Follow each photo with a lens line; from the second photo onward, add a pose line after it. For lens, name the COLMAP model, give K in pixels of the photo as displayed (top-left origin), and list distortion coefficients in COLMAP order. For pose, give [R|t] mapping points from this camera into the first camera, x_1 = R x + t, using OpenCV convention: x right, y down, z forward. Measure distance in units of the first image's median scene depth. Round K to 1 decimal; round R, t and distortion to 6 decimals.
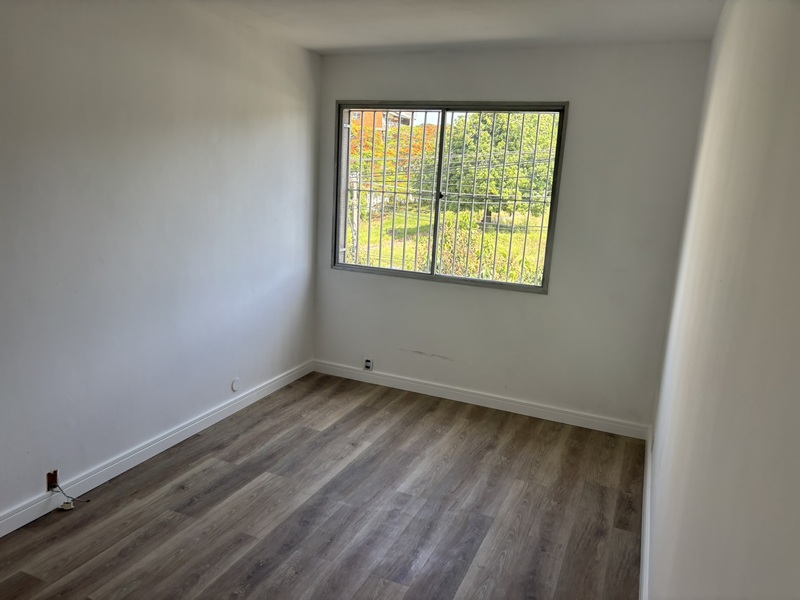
lens RADIAL K [[604.4, 0, 392.9], [0, 604.4, 300.3], [0, 0, 1]] dist [0.116593, -0.294415]
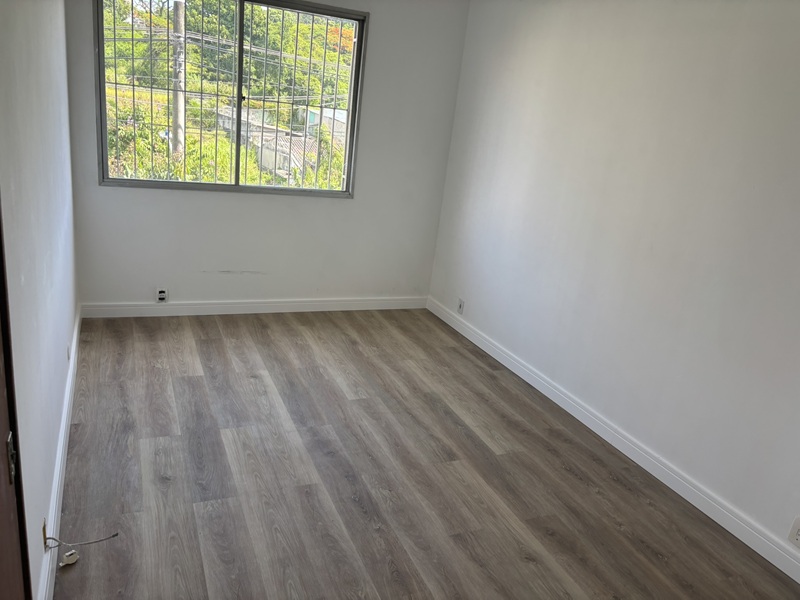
lens RADIAL K [[608.2, 0, 393.3], [0, 608.2, 297.0], [0, 0, 1]] dist [0.045426, -0.064717]
pose [[0.680016, -0.198065, 0.705938, -0.503530], [0.072109, 0.976220, 0.204437, -0.054368], [-0.729643, -0.088116, 0.678128, 0.193331]]
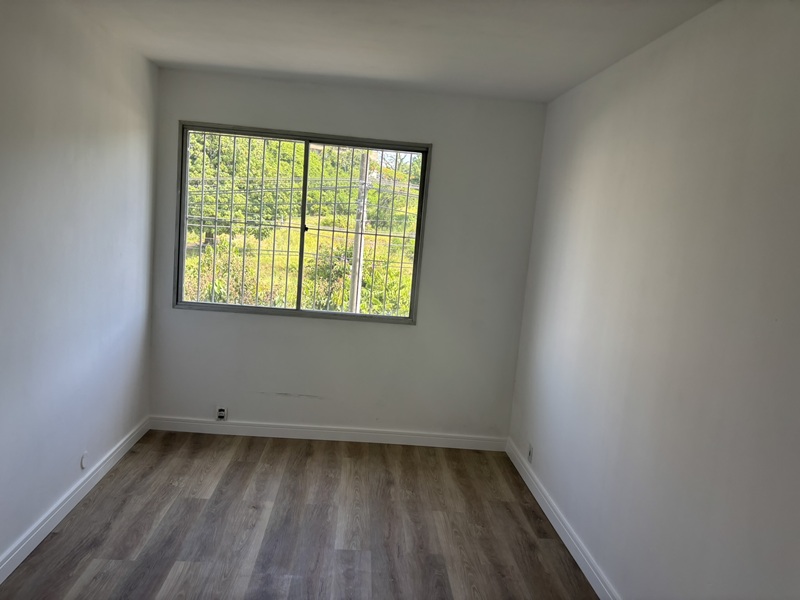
lens RADIAL K [[608.2, 0, 393.3], [0, 608.2, 297.0], [0, 0, 1]] dist [0.045426, -0.064717]
pose [[0.893334, -0.037921, 0.447790, -0.246231], [0.056498, 0.998004, -0.028198, -0.030253], [-0.445827, 0.050490, 0.893694, 0.085327]]
